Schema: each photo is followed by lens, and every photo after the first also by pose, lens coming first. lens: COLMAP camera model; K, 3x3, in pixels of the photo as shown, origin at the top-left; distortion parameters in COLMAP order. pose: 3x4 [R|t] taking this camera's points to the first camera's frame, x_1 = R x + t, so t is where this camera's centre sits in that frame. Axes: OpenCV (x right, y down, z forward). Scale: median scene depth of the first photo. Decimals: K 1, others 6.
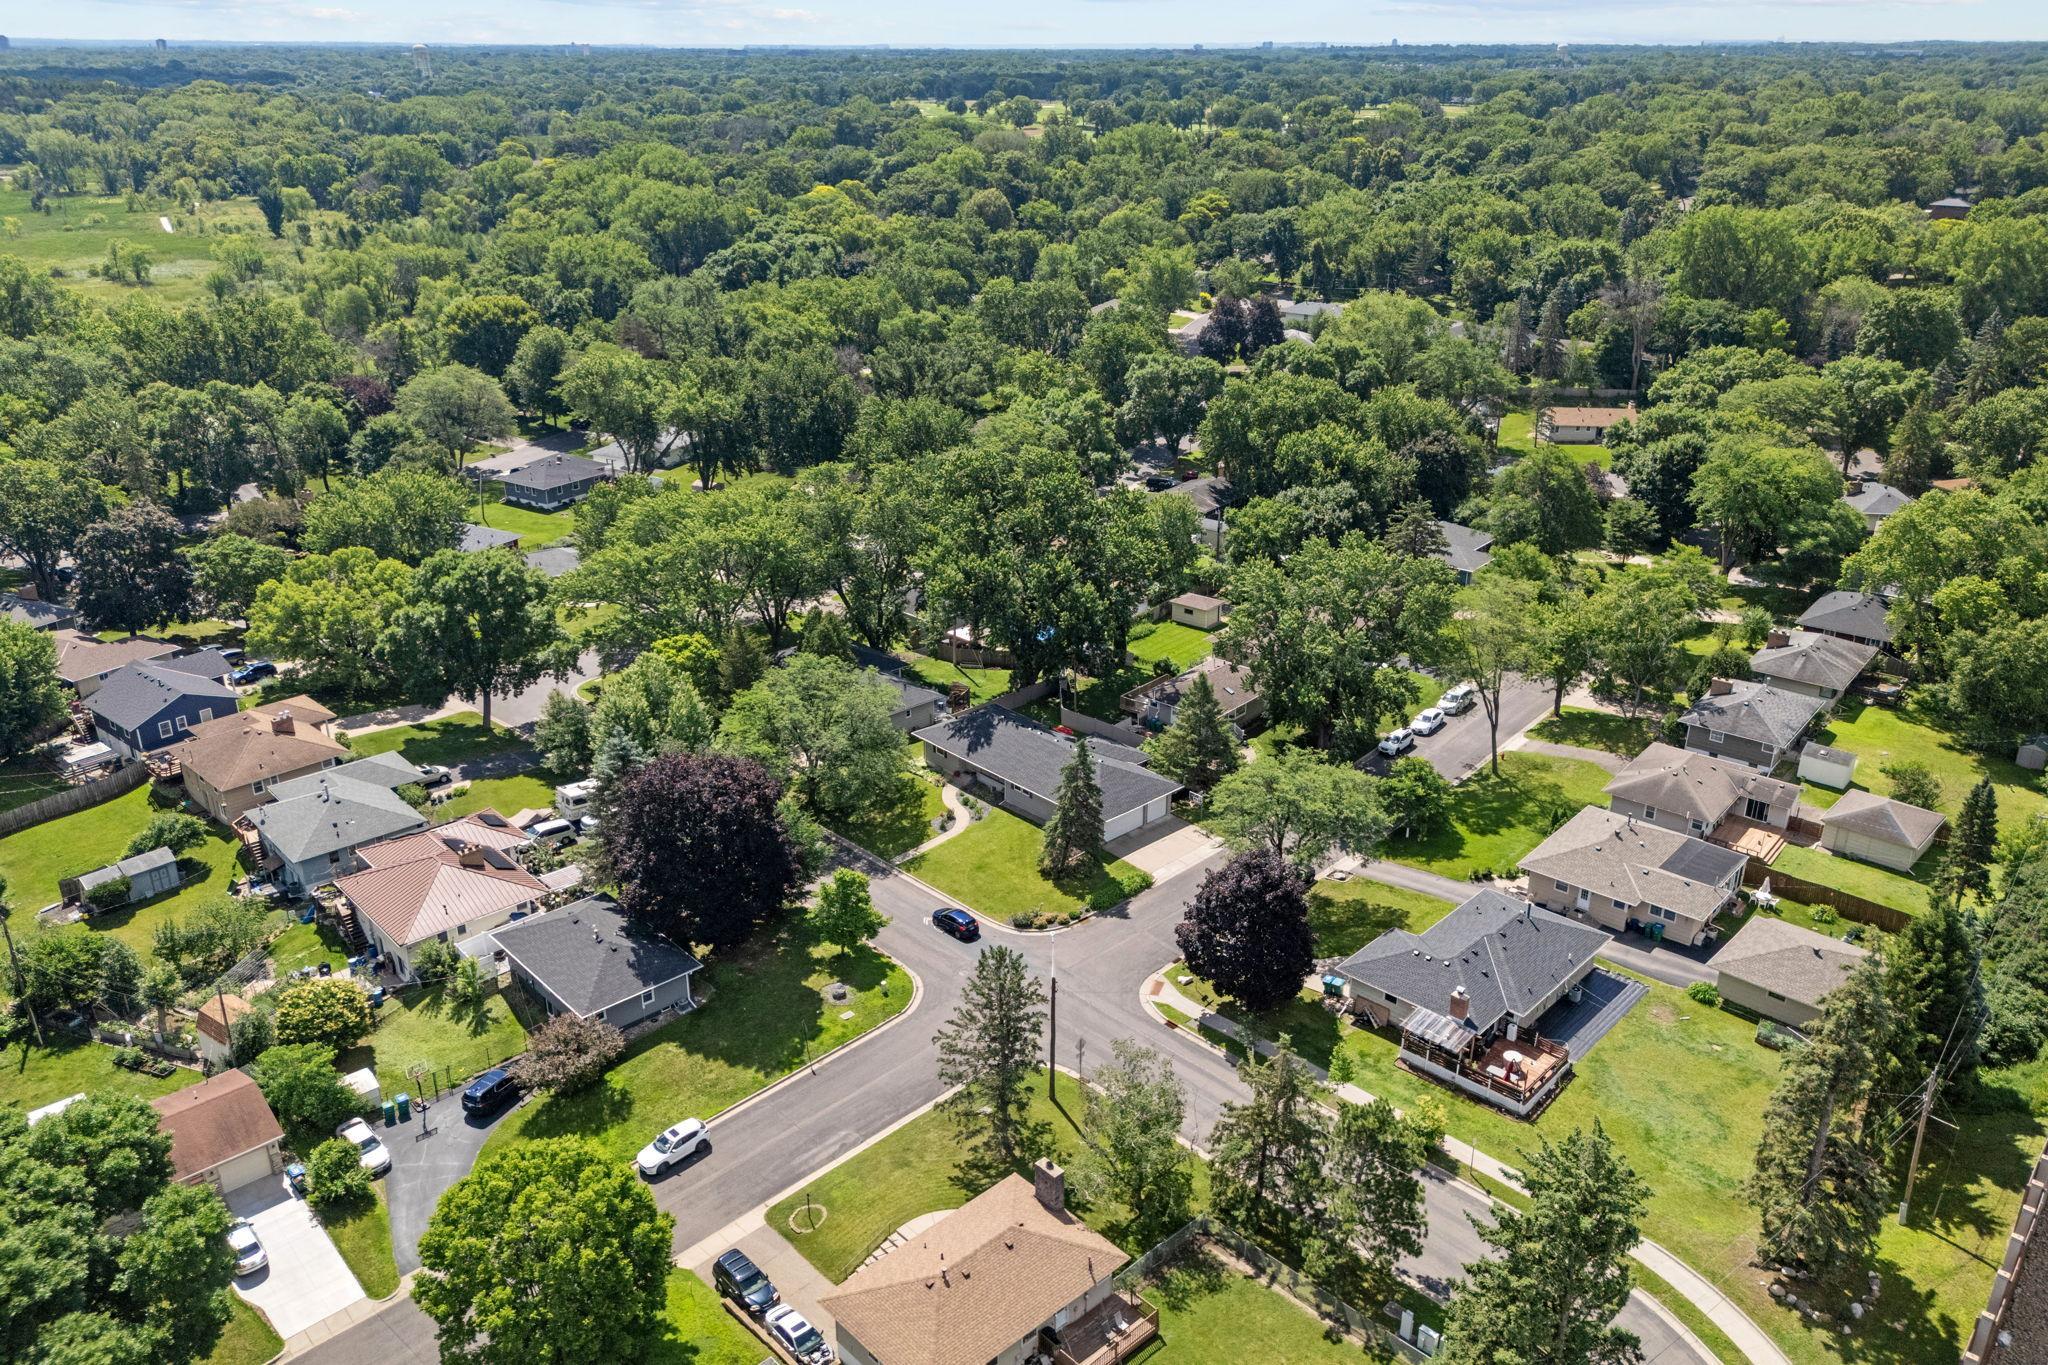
lens RADIAL K [[1452.3, 0, 1025.5], [0, 1452.3, 727.8], [0, 0, 1]] dist [0.062774, -0.052840]
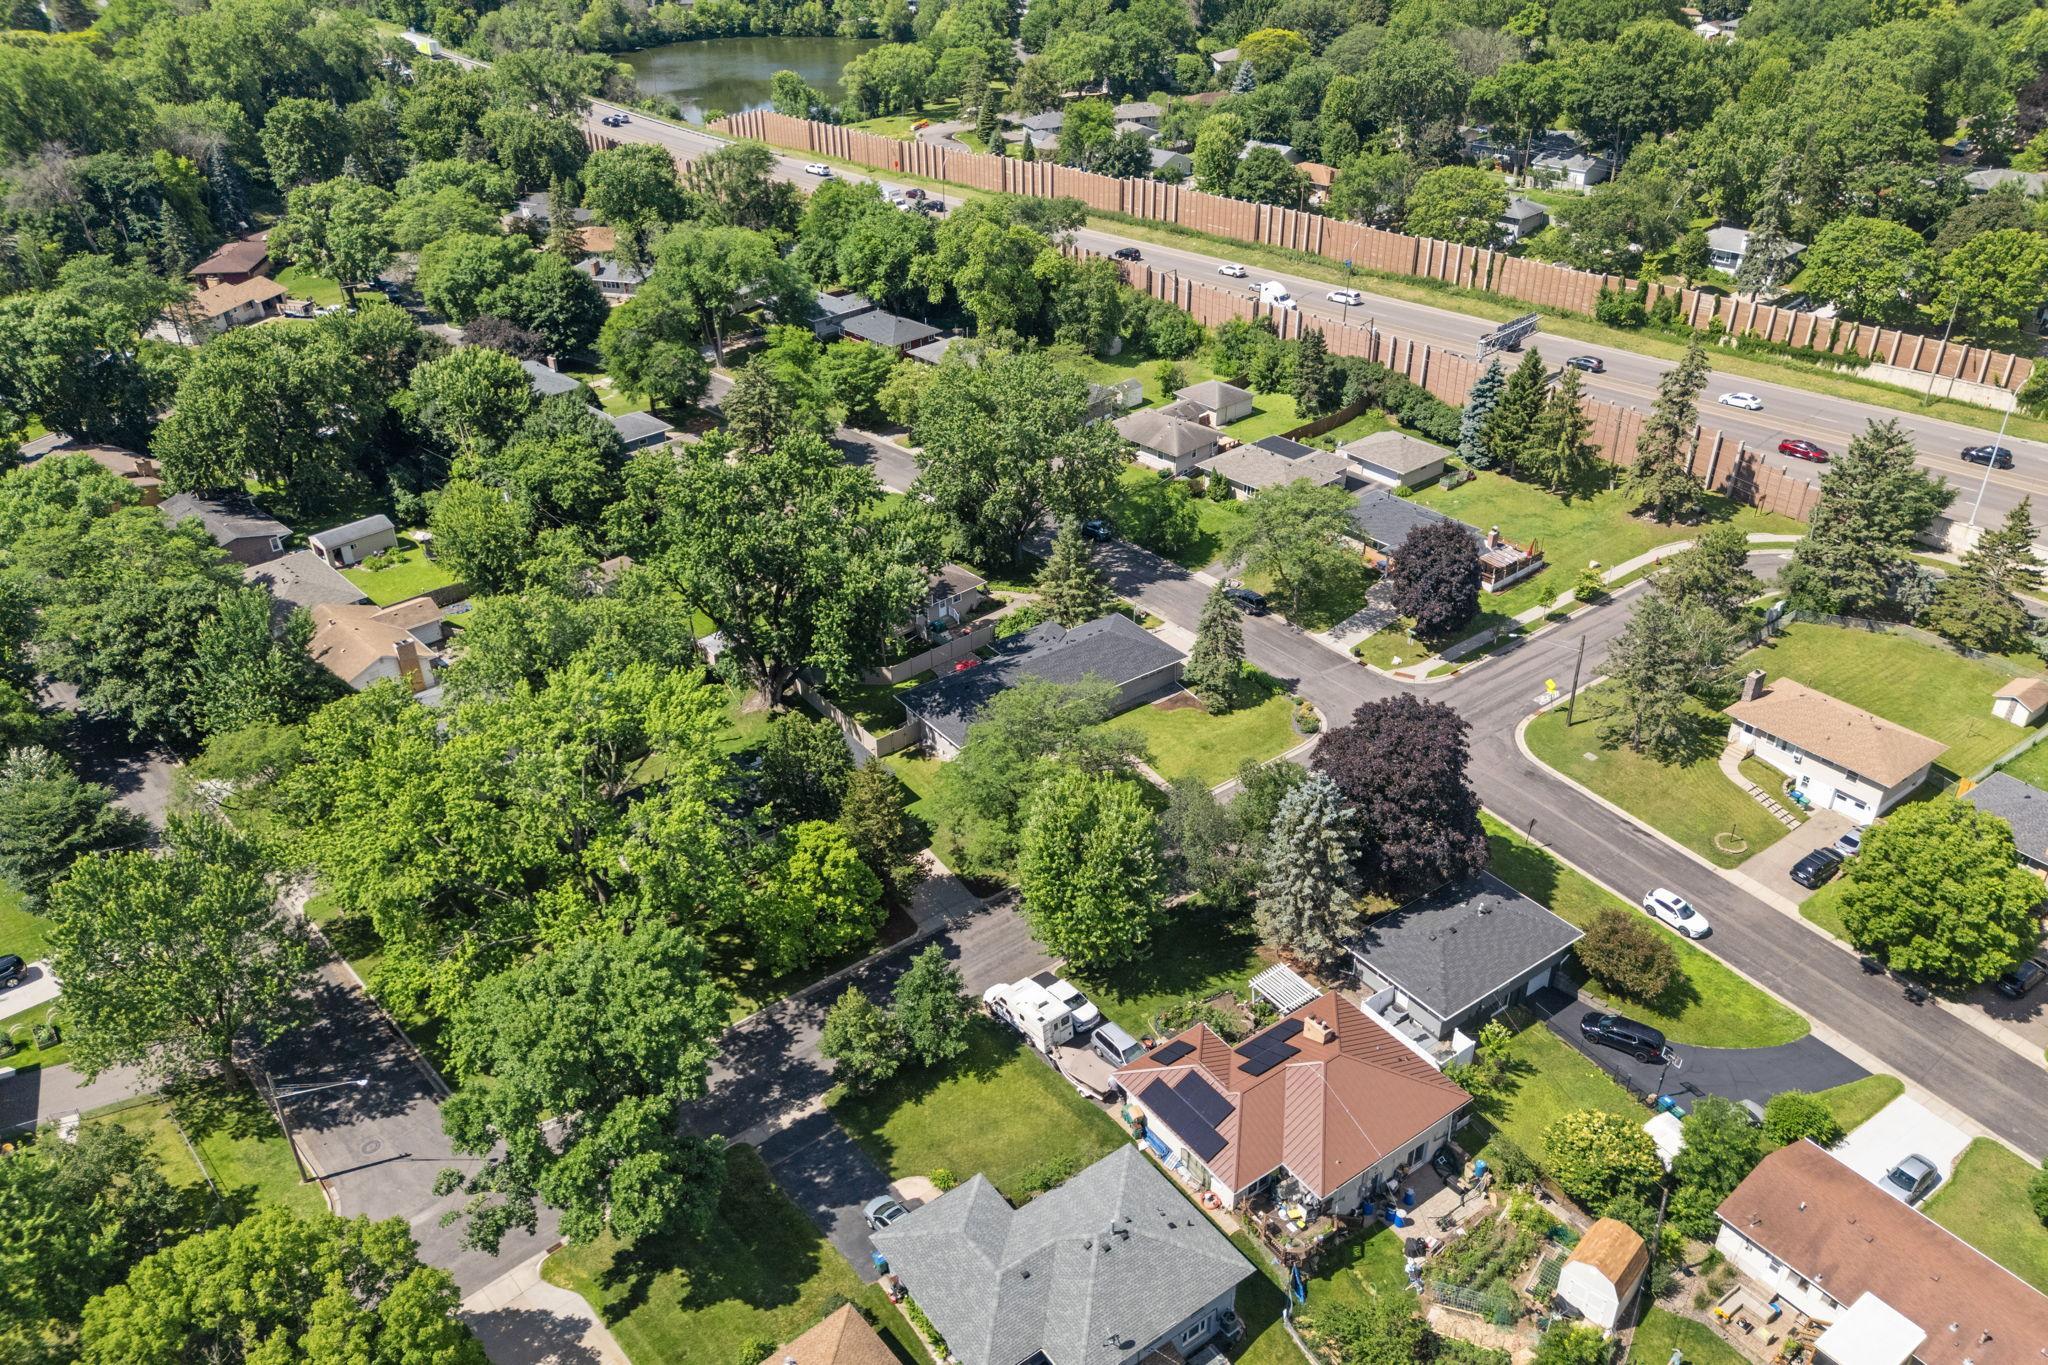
lens RADIAL K [[1452.3, 0, 1025.5], [0, 1452.3, 727.8], [0, 0, 1]] dist [0.062774, -0.052840]
pose [[0.140011, -0.548075, 0.824627, -0.790891], [0.423828, 0.785851, 0.450343, -0.382150], [-0.894856, 0.286447, 0.342317, 0.667055]]
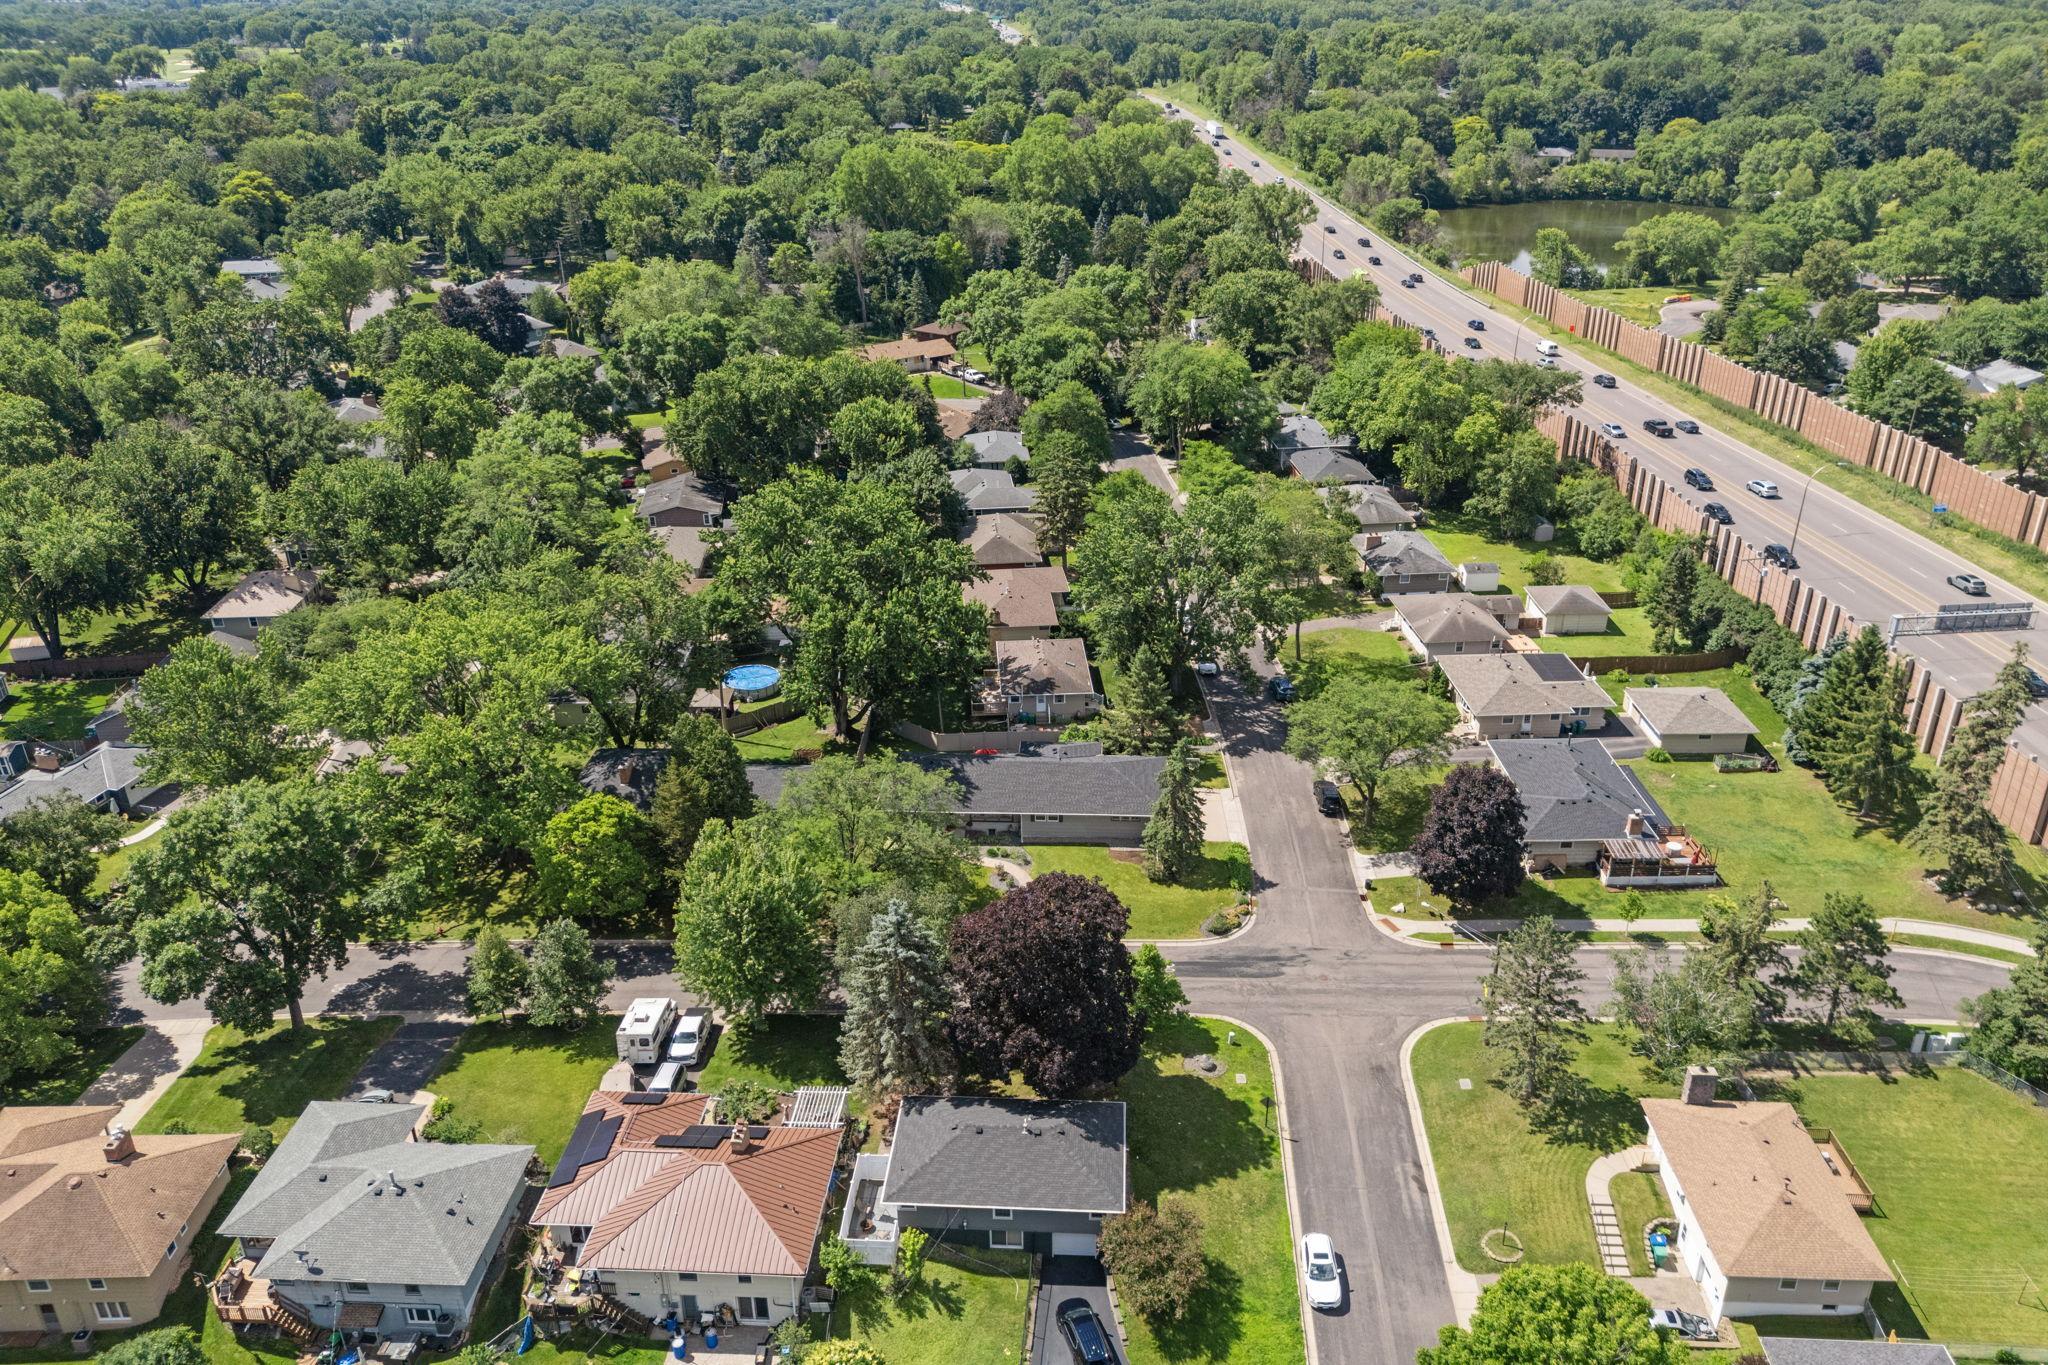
lens RADIAL K [[1452.3, 0, 1025.5], [0, 1452.3, 727.8], [0, 0, 1]] dist [0.062774, -0.052840]
pose [[0.731358, -0.327679, 0.598115, -0.541353], [0.298058, 0.942394, 0.151836, -0.156022], [-0.613414, 0.067226, 0.786895, 0.233854]]
